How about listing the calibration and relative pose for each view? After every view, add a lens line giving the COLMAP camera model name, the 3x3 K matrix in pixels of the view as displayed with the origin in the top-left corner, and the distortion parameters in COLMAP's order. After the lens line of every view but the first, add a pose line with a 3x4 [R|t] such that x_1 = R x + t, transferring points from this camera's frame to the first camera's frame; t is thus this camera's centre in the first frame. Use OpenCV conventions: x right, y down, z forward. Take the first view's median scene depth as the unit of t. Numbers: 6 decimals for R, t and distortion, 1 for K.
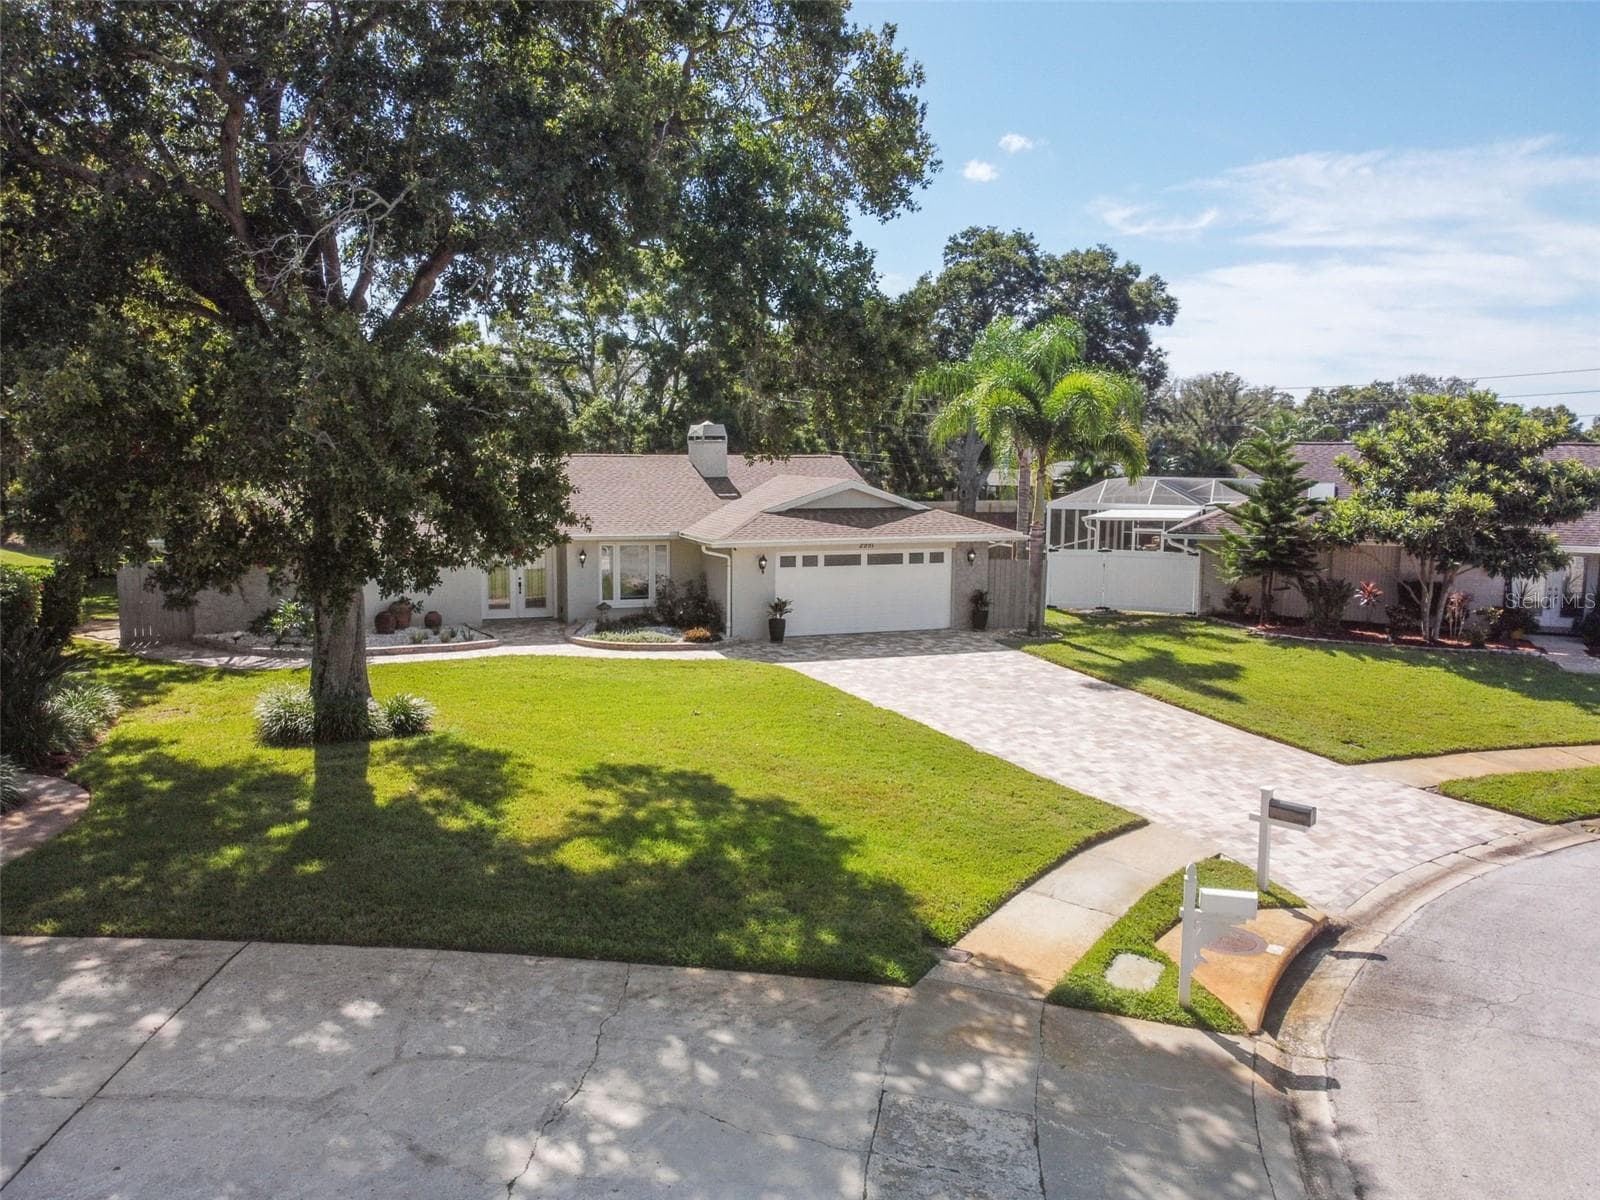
lens RADIAL K [[1211.1, 0, 798.6], [0, 1211.1, 608.6], [0, 0, 1]] dist [0.001889, -0.003361]
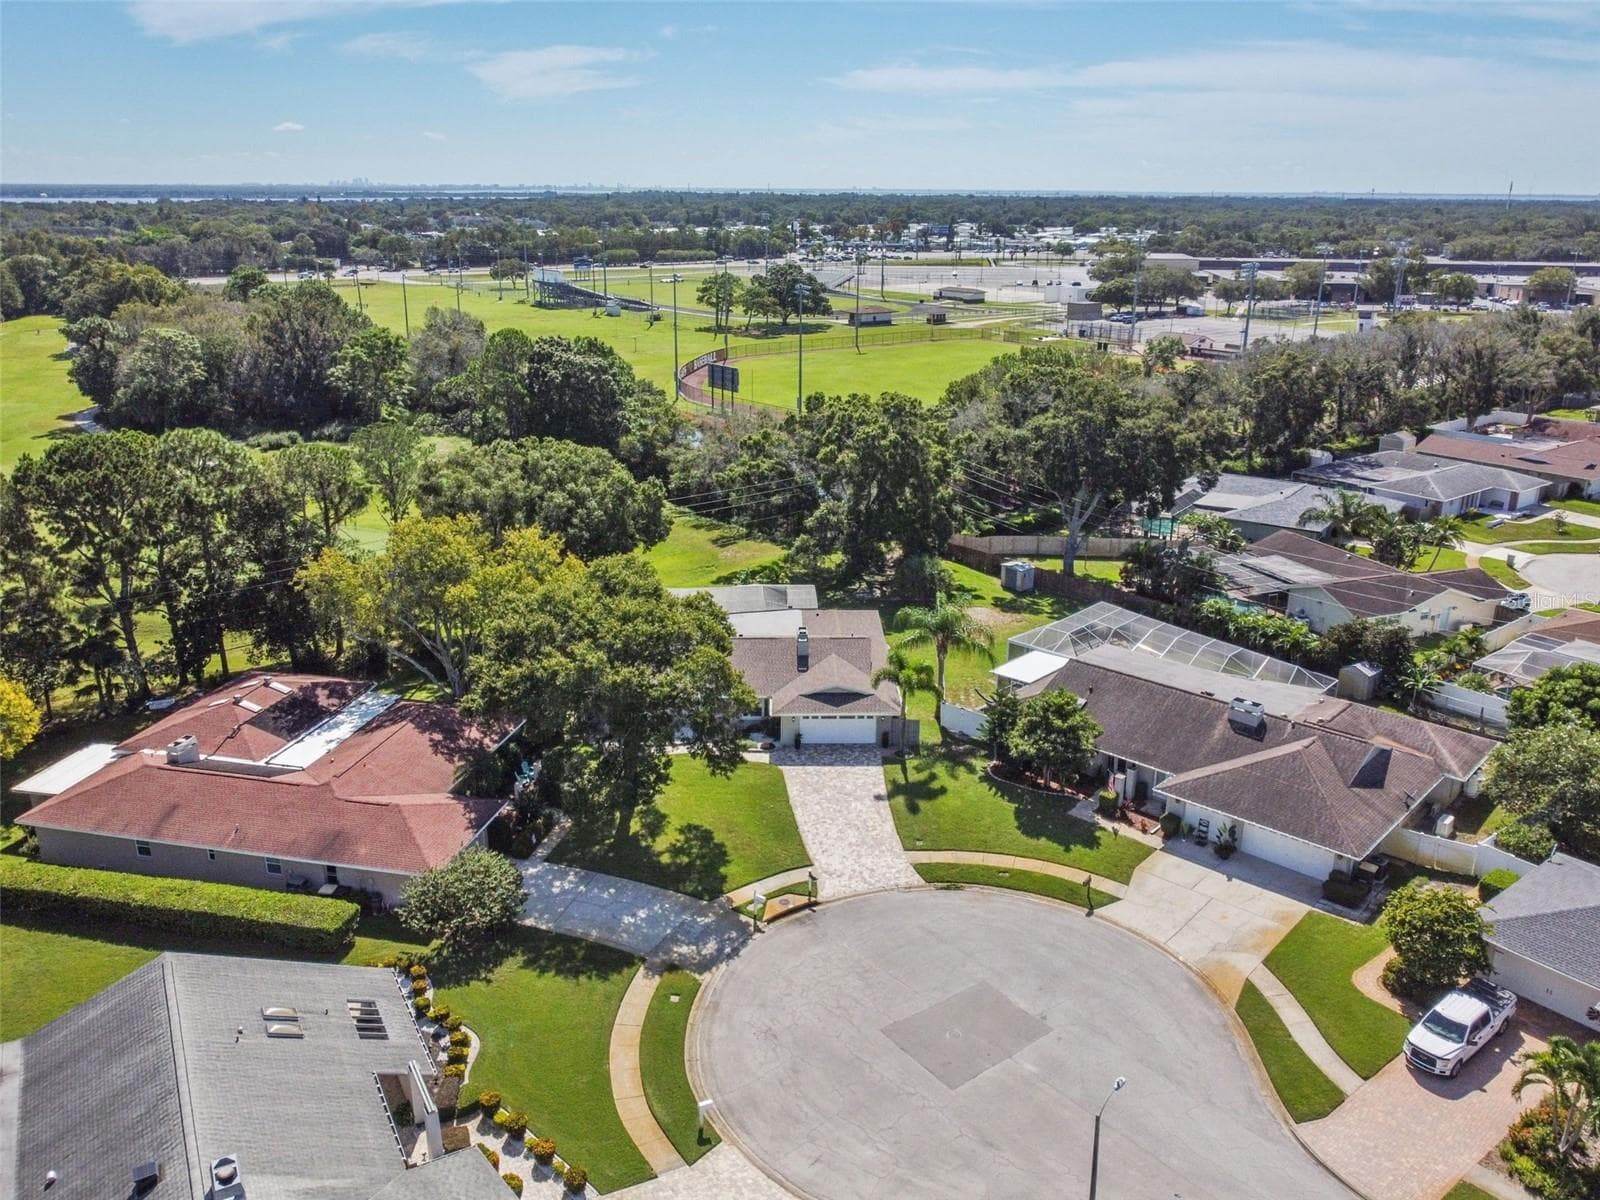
lens RADIAL K [[1263.7, 0, 788.6], [0, 1263.7, 598.9], [0, 0, 1]] dist [0.001845, -0.006879]
pose [[0.939758, 0.102629, -0.326071, 1.427312], [-0.041241, 0.980940, 0.189884, -1.400503], [0.339344, -0.164998, 0.926079, -2.583999]]
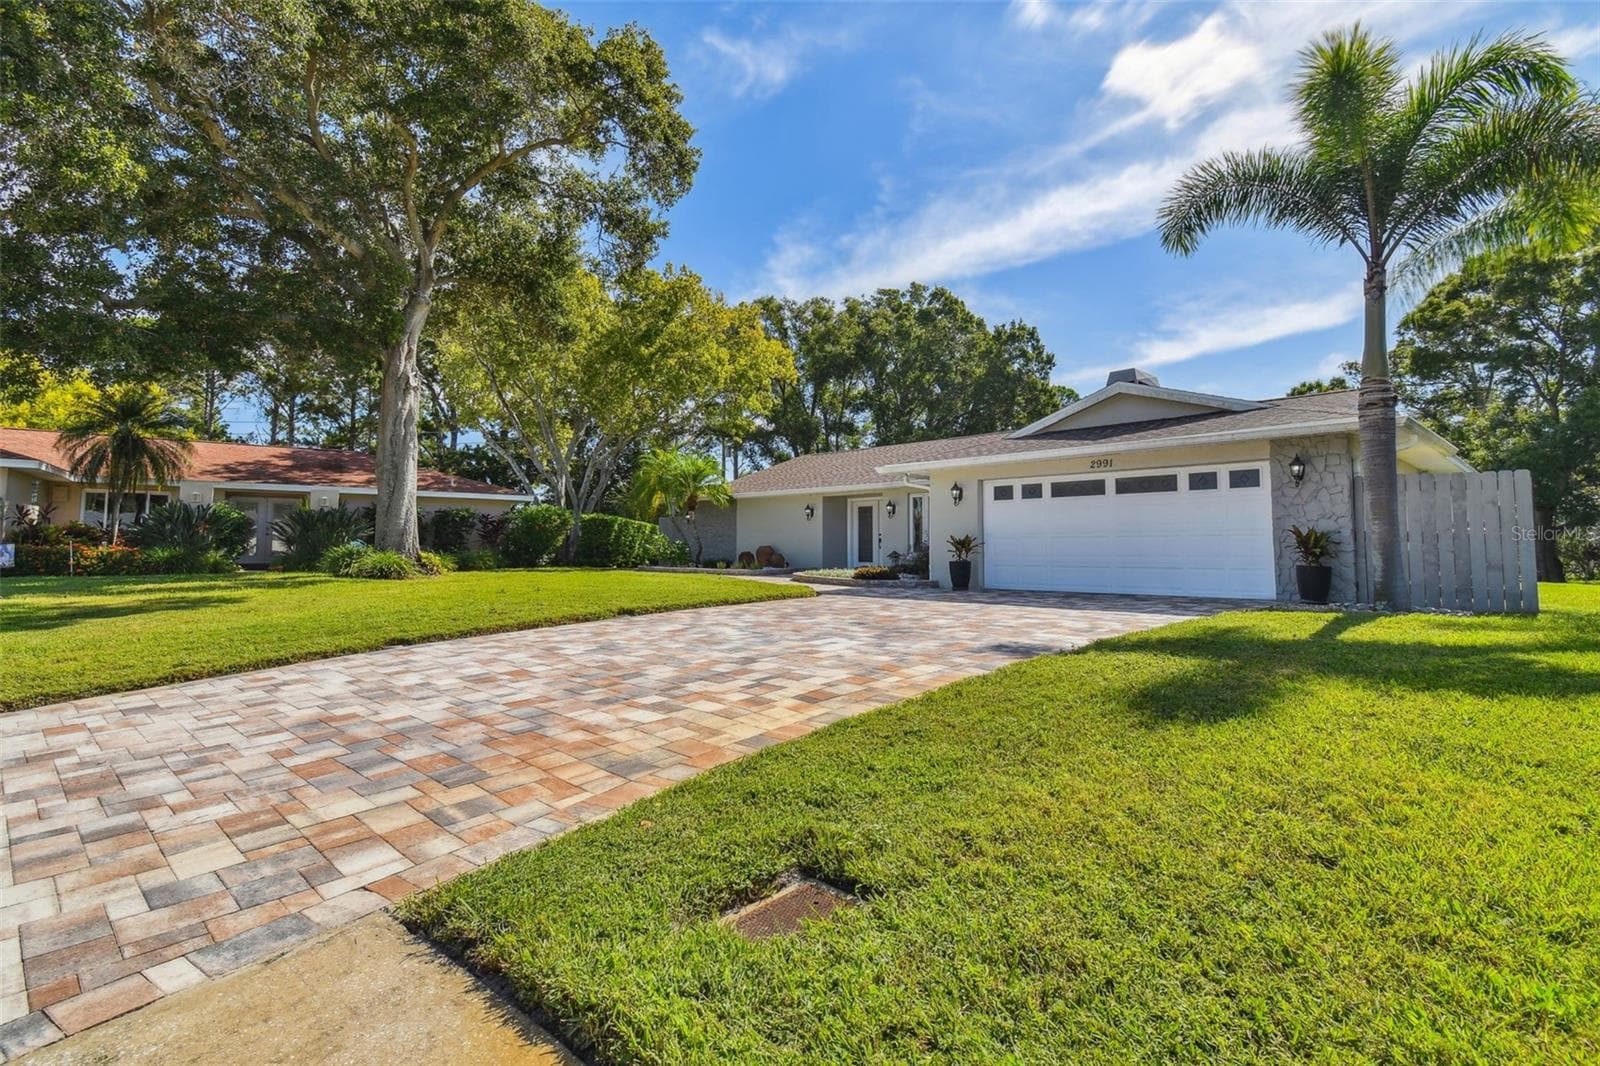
lens RADIAL K [[792.5, 0, 780.4], [0, 792.5, 506.4], [0, 0, 1]] dist [0.037150, -0.000208]
pose [[0.411425, -0.061401, -0.909373, 0.703499], [-0.120669, 0.985276, -0.121119, 0.087537], [0.903420, 0.159565, 0.397958, 1.170188]]
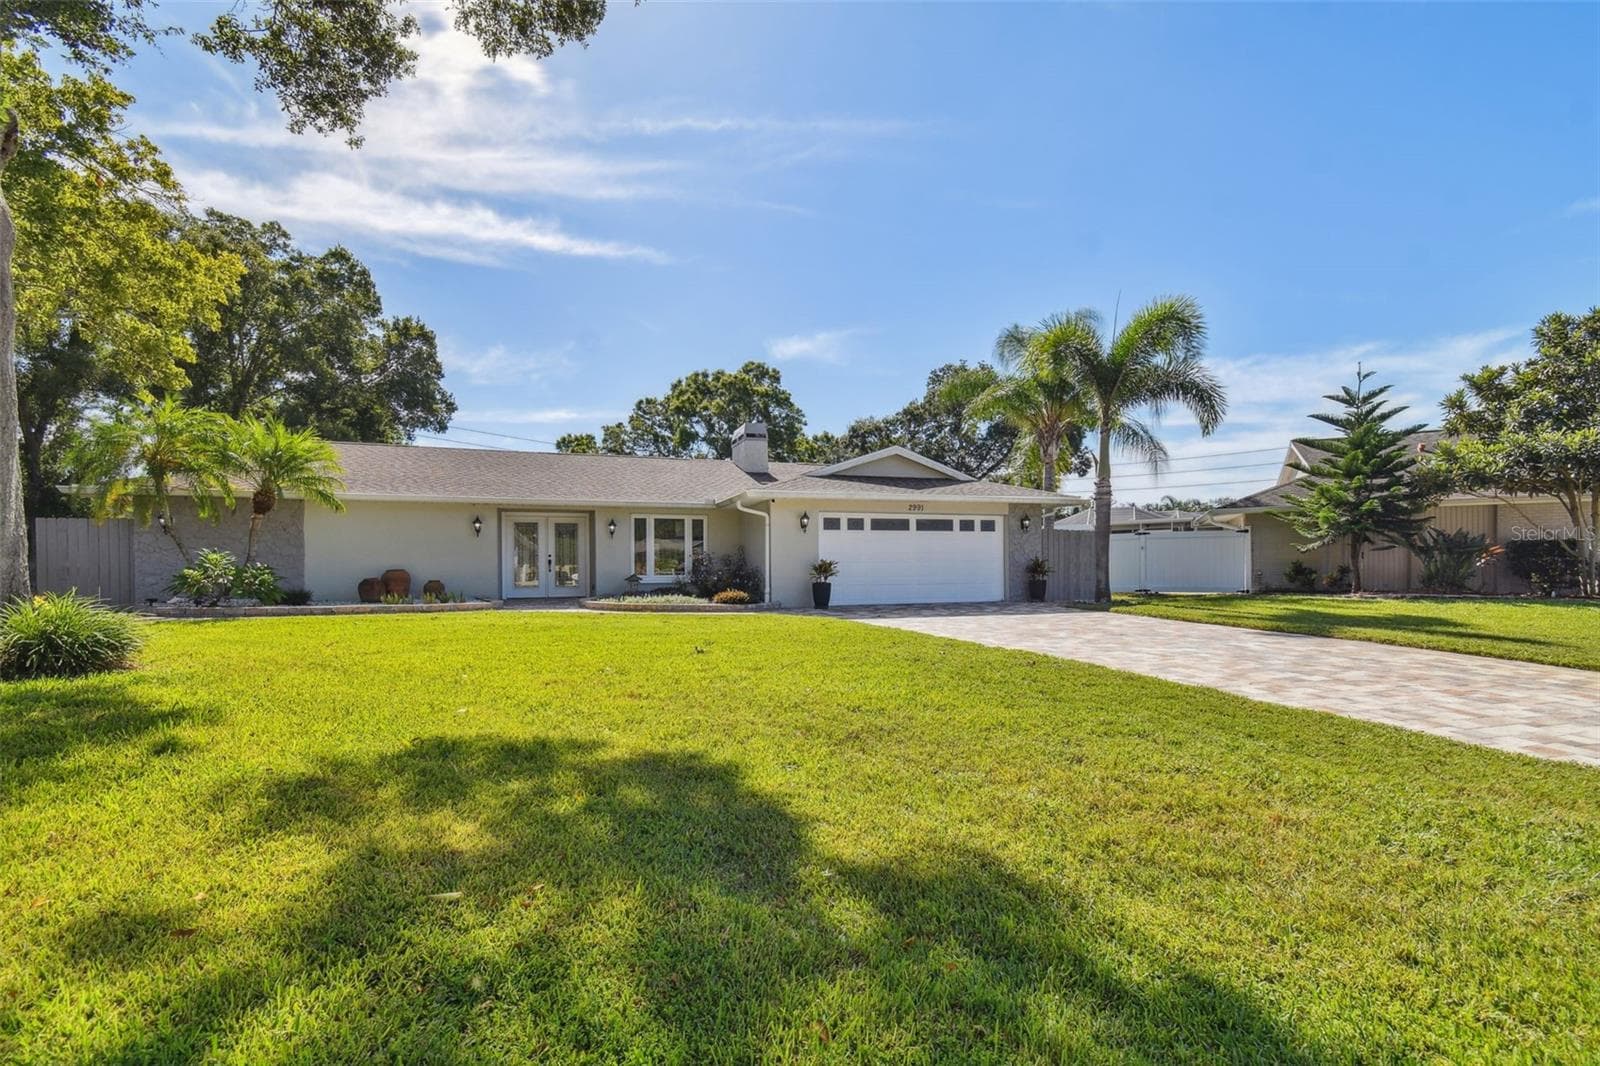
lens RADIAL K [[711.1, 0, 787.7], [0, 711.1, 517.8], [0, 0, 1]] dist [0.042282, 0.000088]
pose [[0.999557, -0.015412, -0.025472, -0.051414], [0.009982, 0.979547, -0.200968, 0.114891], [0.028048, 0.200625, 0.979267, 0.824165]]
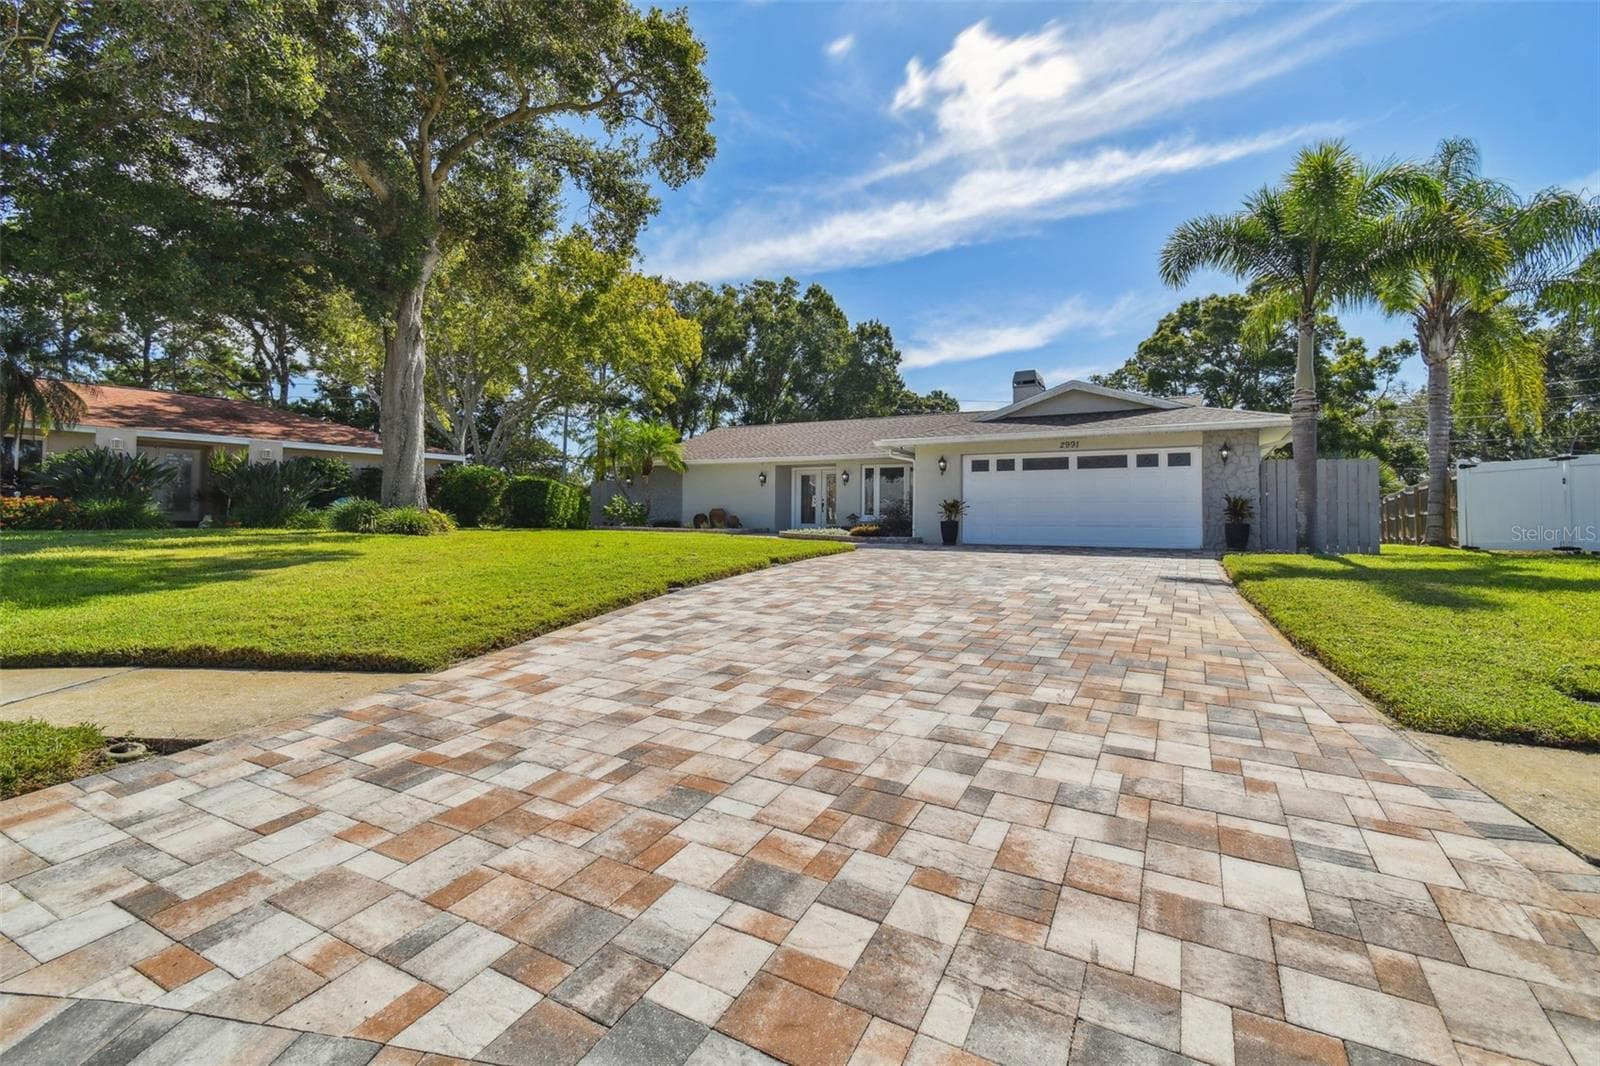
lens RADIAL K [[722.6, 0, 792.6], [0, 722.6, 507.4], [0, 0, 1]] dist [0.060912, -0.029349]
pose [[0.658012, -0.017279, -0.752809, 0.576807], [-0.104286, 0.988012, -0.113831, 0.133000], [0.745751, 0.153409, 0.648322, 0.910853]]
